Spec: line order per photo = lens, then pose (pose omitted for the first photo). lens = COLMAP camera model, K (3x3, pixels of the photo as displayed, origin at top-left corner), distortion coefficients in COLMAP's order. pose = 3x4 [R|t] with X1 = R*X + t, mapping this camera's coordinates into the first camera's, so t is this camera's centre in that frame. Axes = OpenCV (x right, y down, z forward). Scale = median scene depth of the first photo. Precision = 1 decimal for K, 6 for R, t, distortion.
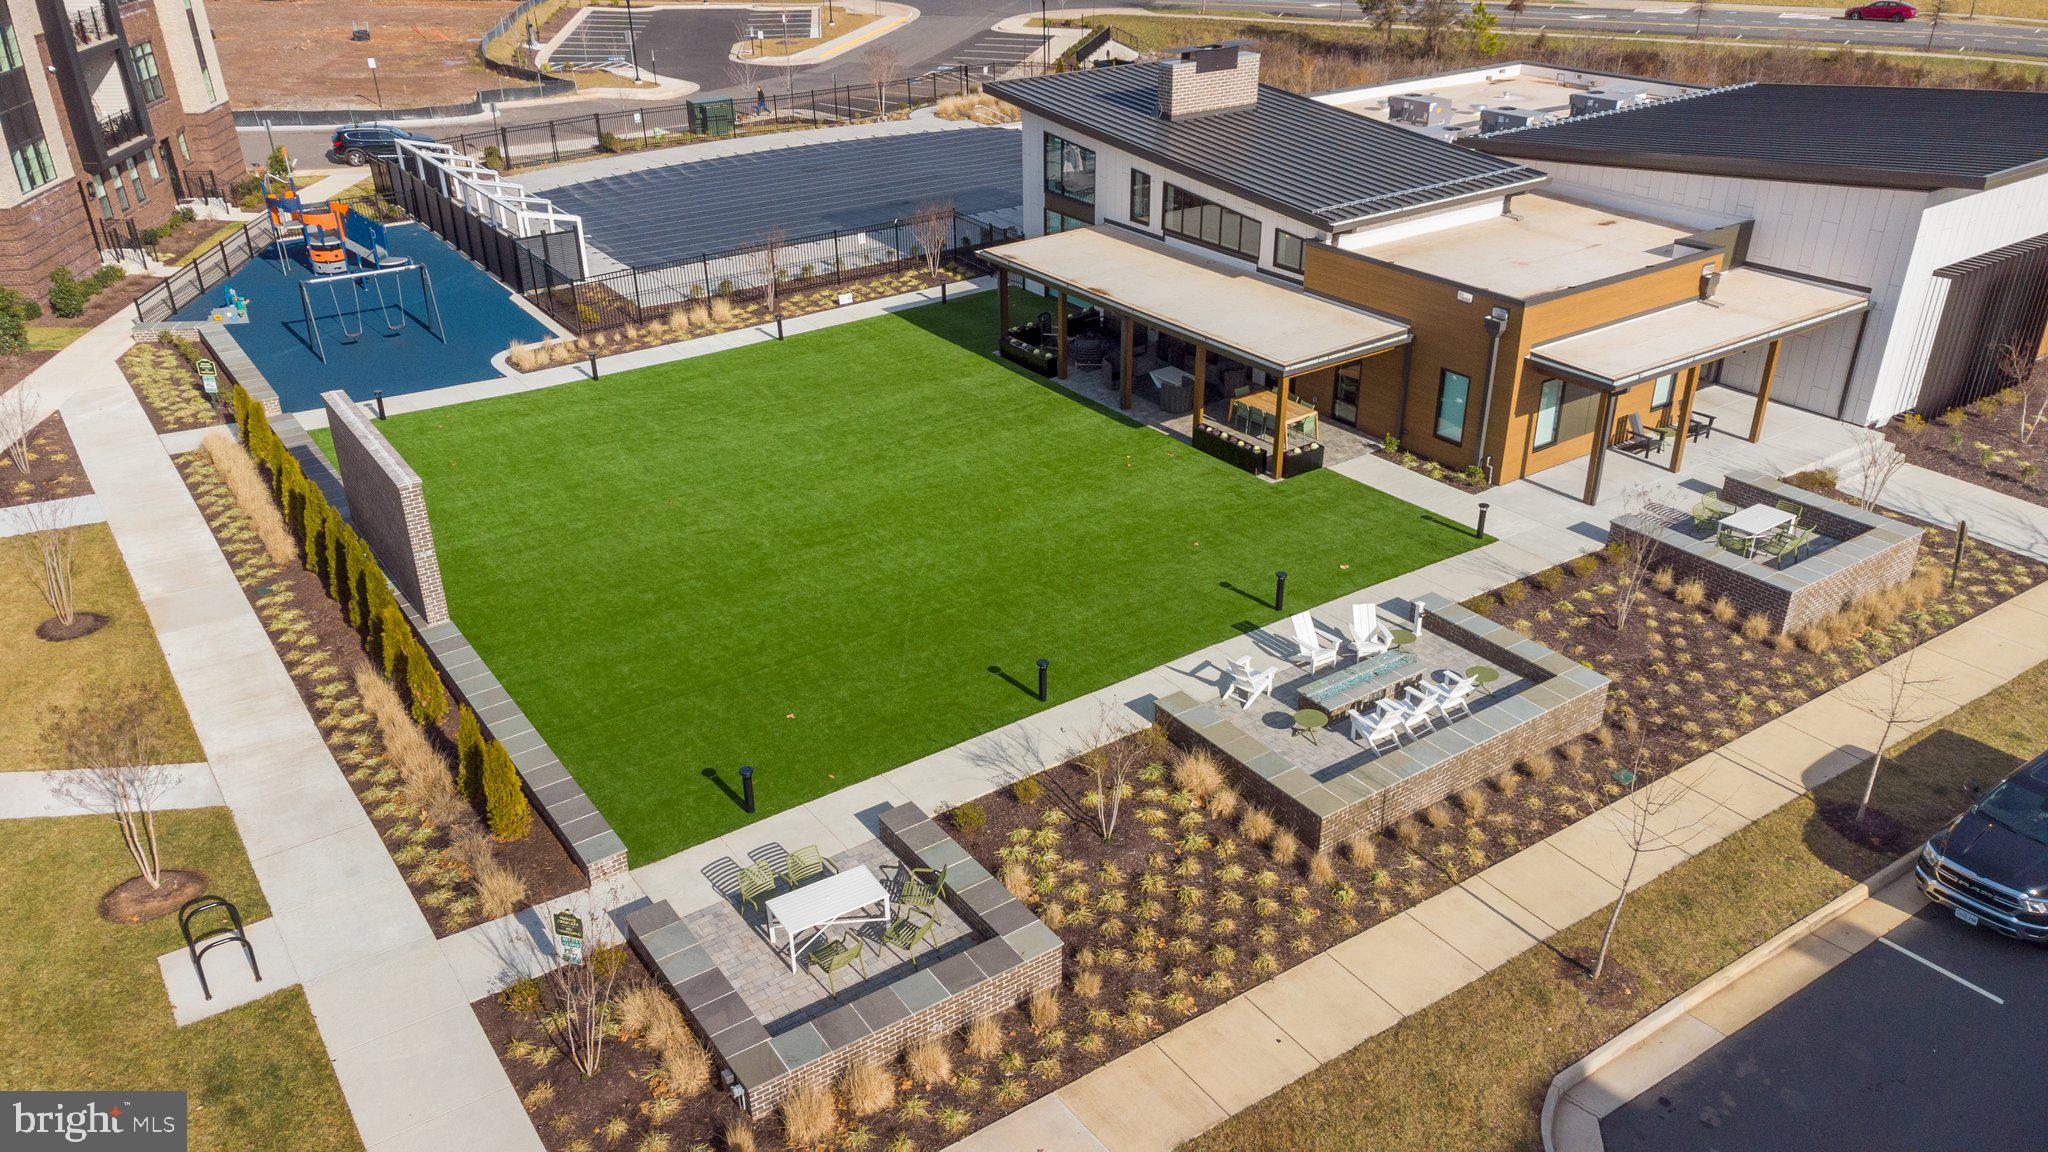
lens RADIAL K [[1518.8, 0, 1014.3], [0, 1518.8, 590.6], [0, 0, 1]] dist [0.045175, 0.029439]
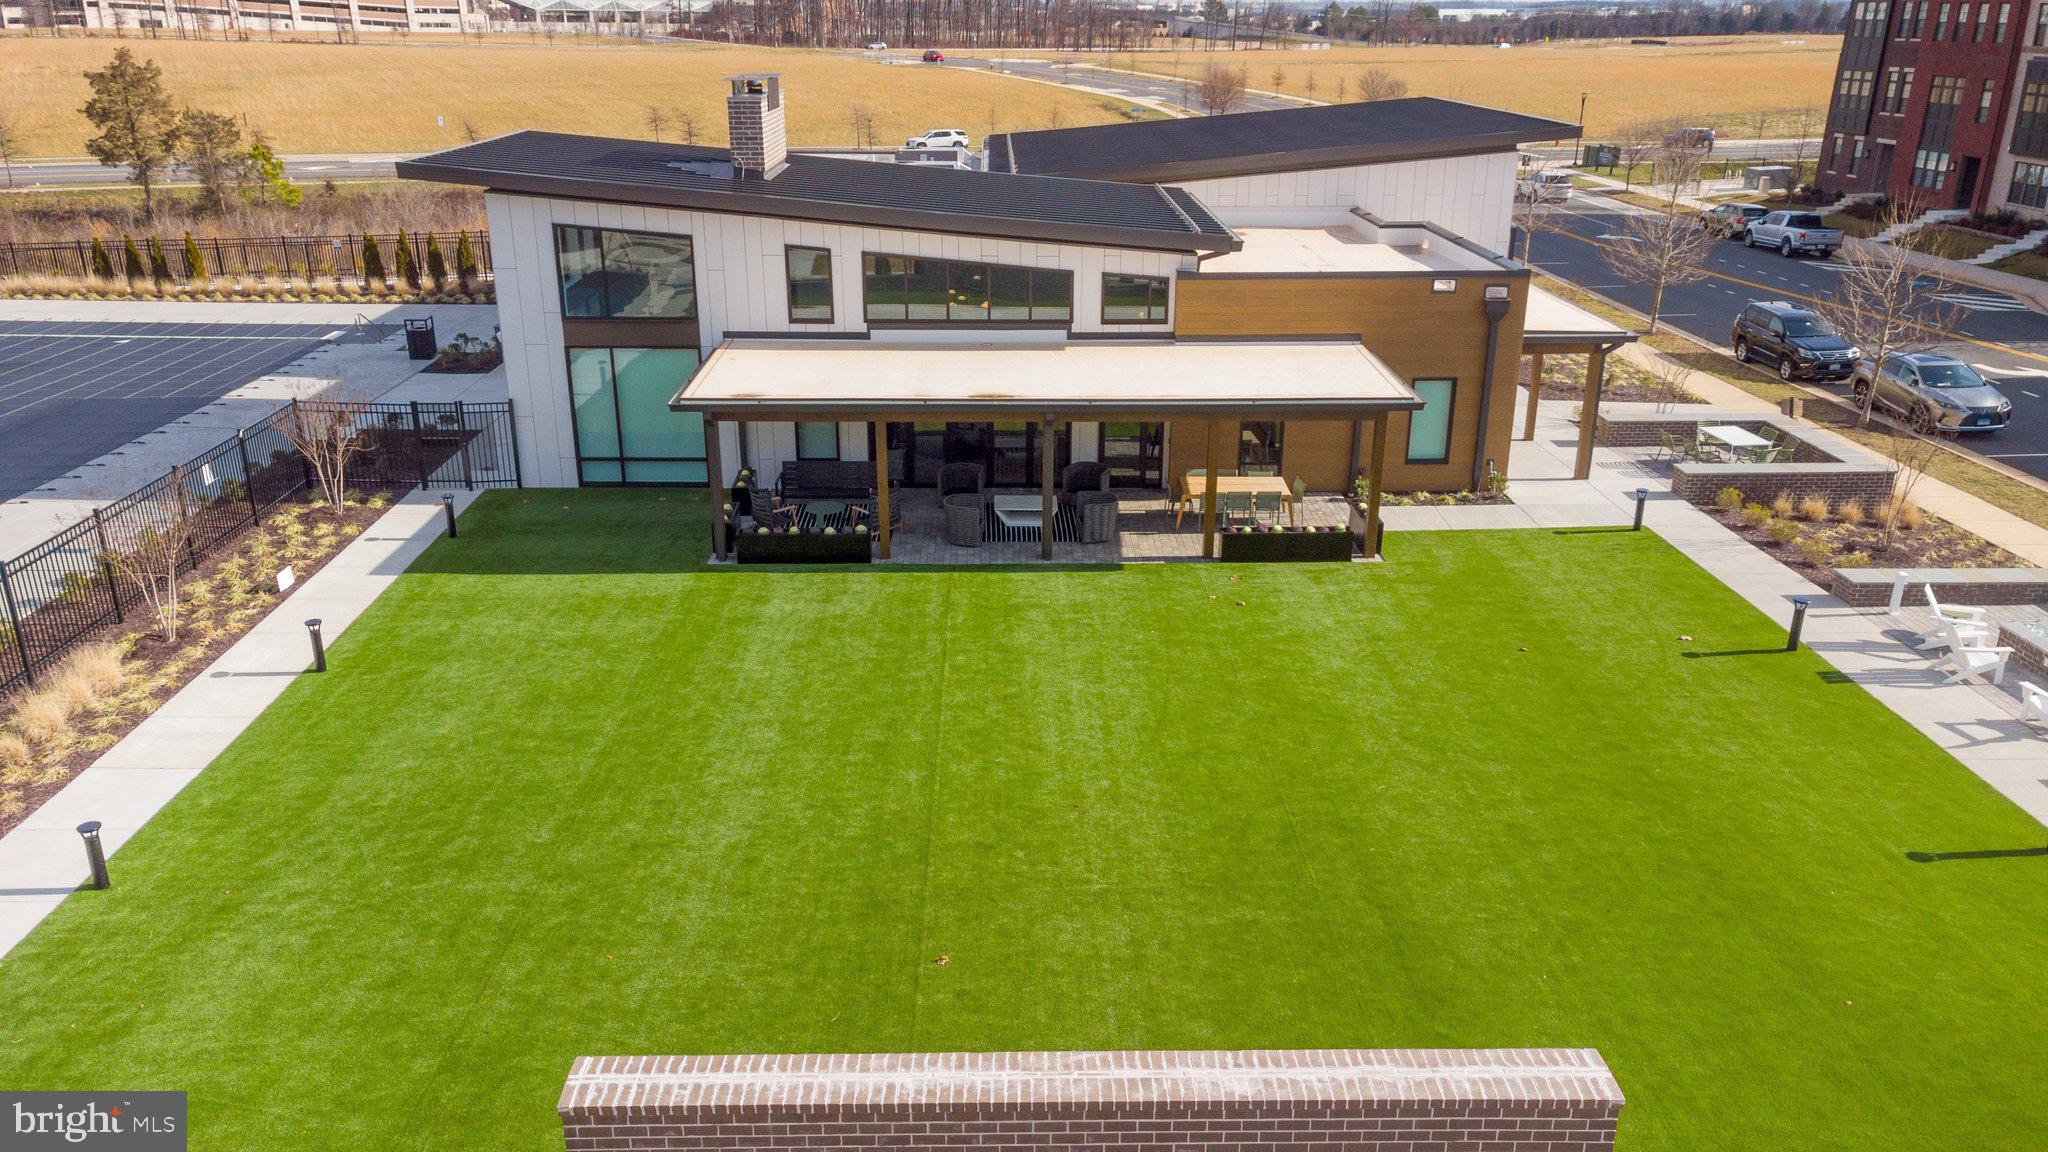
lens RADIAL K [[1518.8, 0, 1028.9], [0, 1518.8, 579.2], [0, 0, 1]] dist [0.045175, 0.029439]
pose [[0.551360, -0.278676, 0.786347, -0.481546], [0.378158, 0.923650, 0.062184, -0.162143], [-0.743639, 0.263077, 0.614648, 0.620474]]
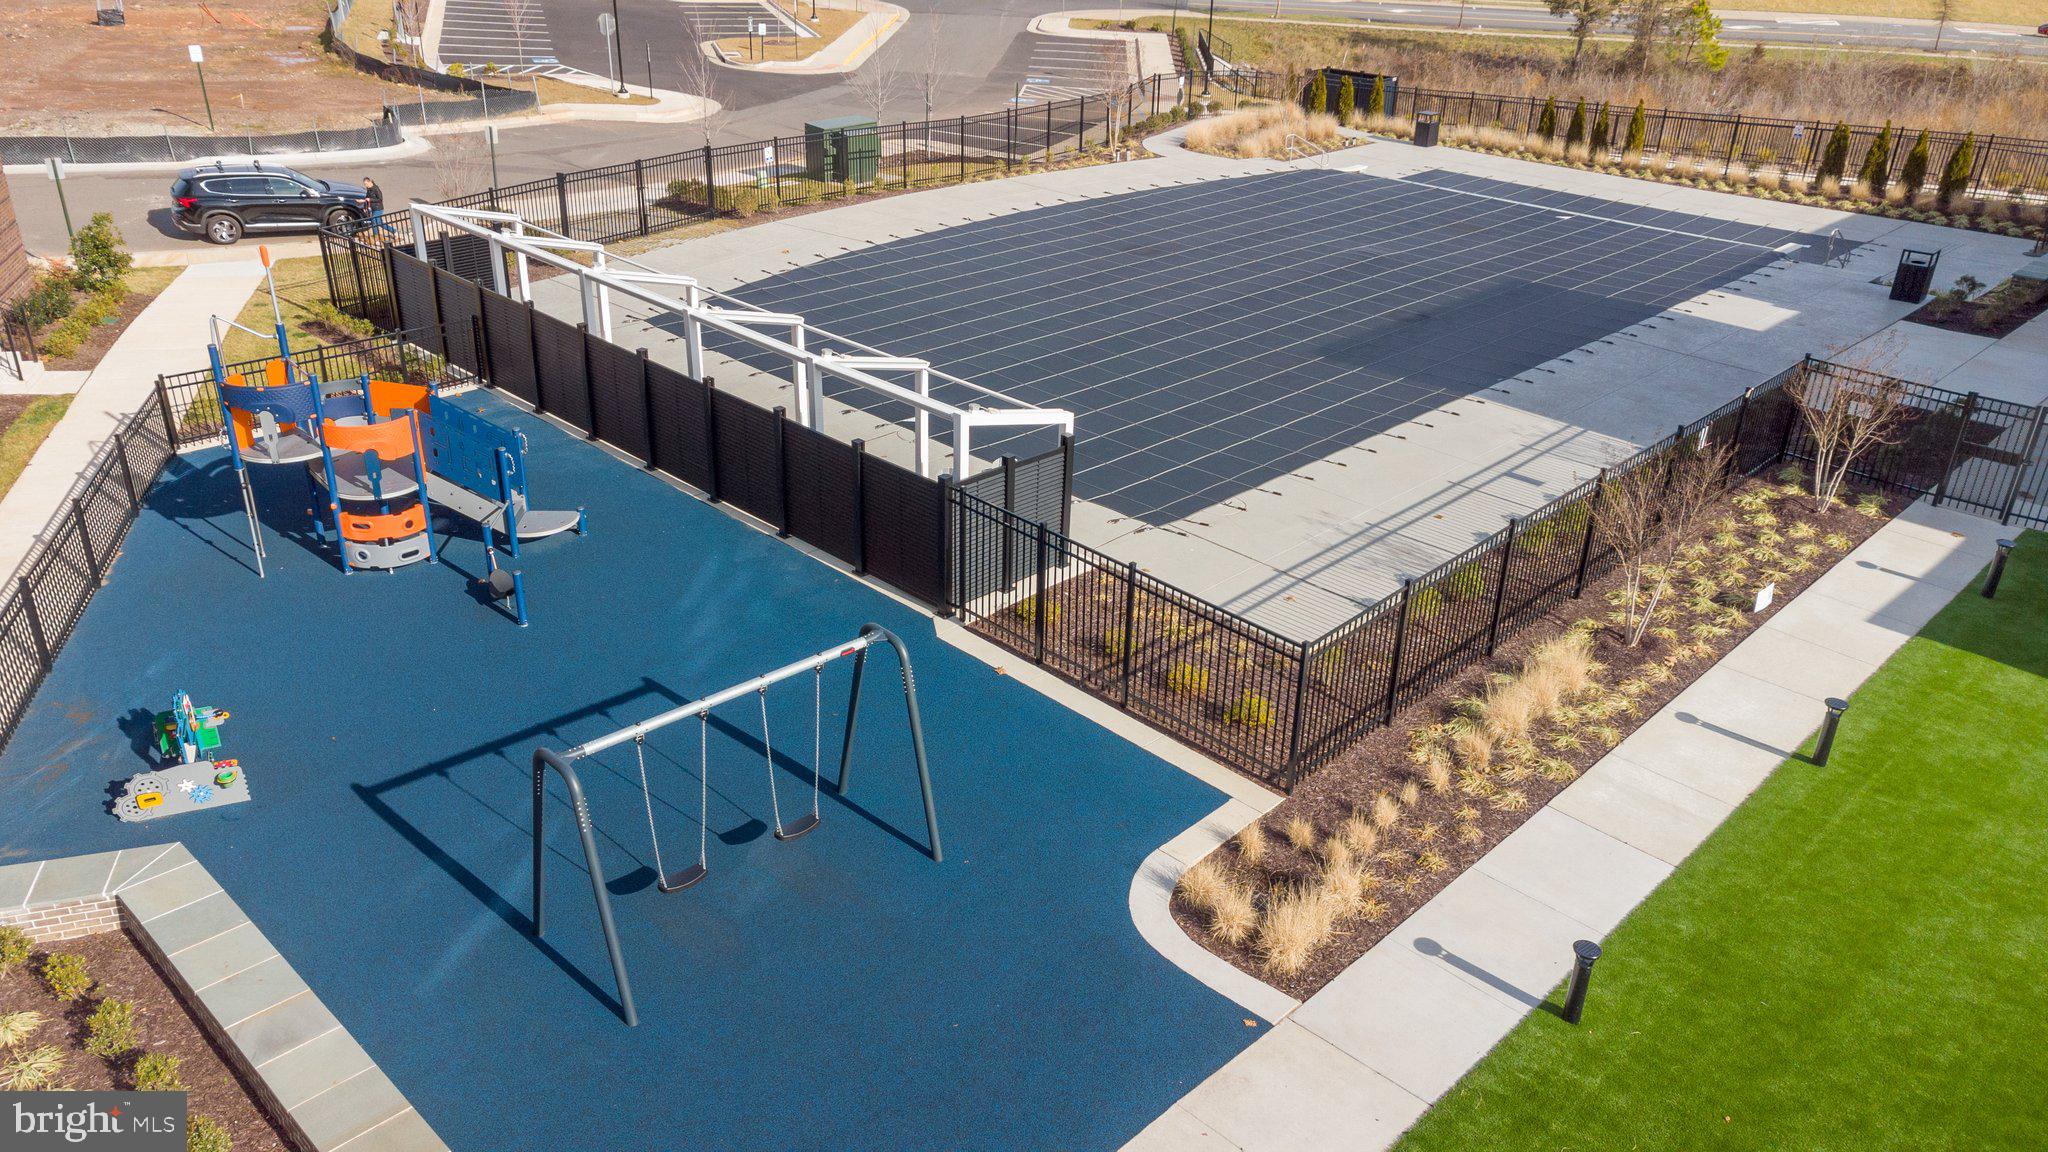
lens RADIAL K [[1518.8, 0, 1023.4], [0, 1518.8, 587.2], [0, 0, 1]] dist [0.045175, 0.029439]
pose [[0.981696, -0.048136, 0.184274, -0.481779], [0.051762, 0.998548, -0.014915, -0.250518], [-0.183288, 0.024180, 0.982762, 0.796066]]
